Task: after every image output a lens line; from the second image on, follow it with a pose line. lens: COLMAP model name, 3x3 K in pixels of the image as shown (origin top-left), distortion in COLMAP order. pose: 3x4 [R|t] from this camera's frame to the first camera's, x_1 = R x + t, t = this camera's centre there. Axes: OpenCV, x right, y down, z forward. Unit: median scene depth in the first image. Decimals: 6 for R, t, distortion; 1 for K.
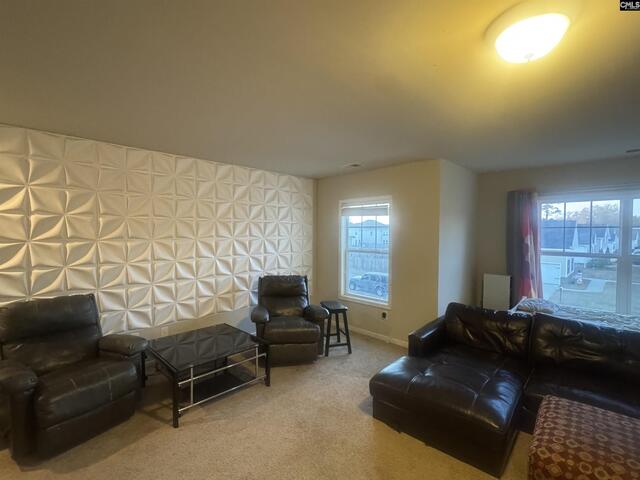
lens RADIAL K [[298.4, 0, 319.2], [0, 298.4, 240.1], [0, 0, 1]] dist [0.000888, 0.000266]
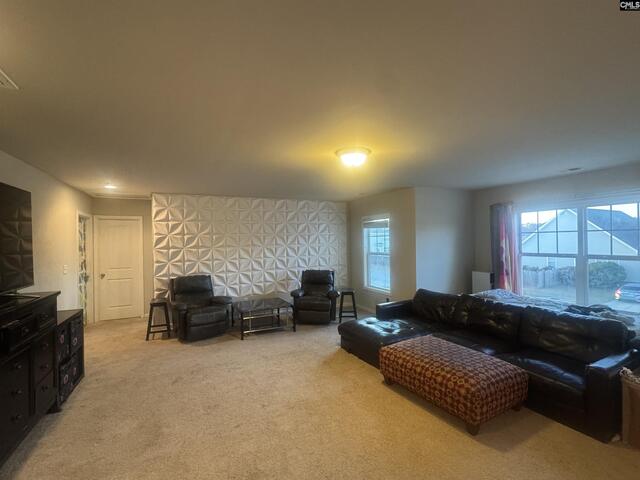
lens RADIAL K [[298.4, 0, 320.0], [0, 298.4, 241.0], [0, 0, 1]] dist [0.000888, 0.000266]
pose [[0.942364, -0.020360, -0.333971, 0.476797], [0.012638, 0.999601, -0.025281, 0.013261], [0.334352, 0.019603, 0.942244, -0.498746]]
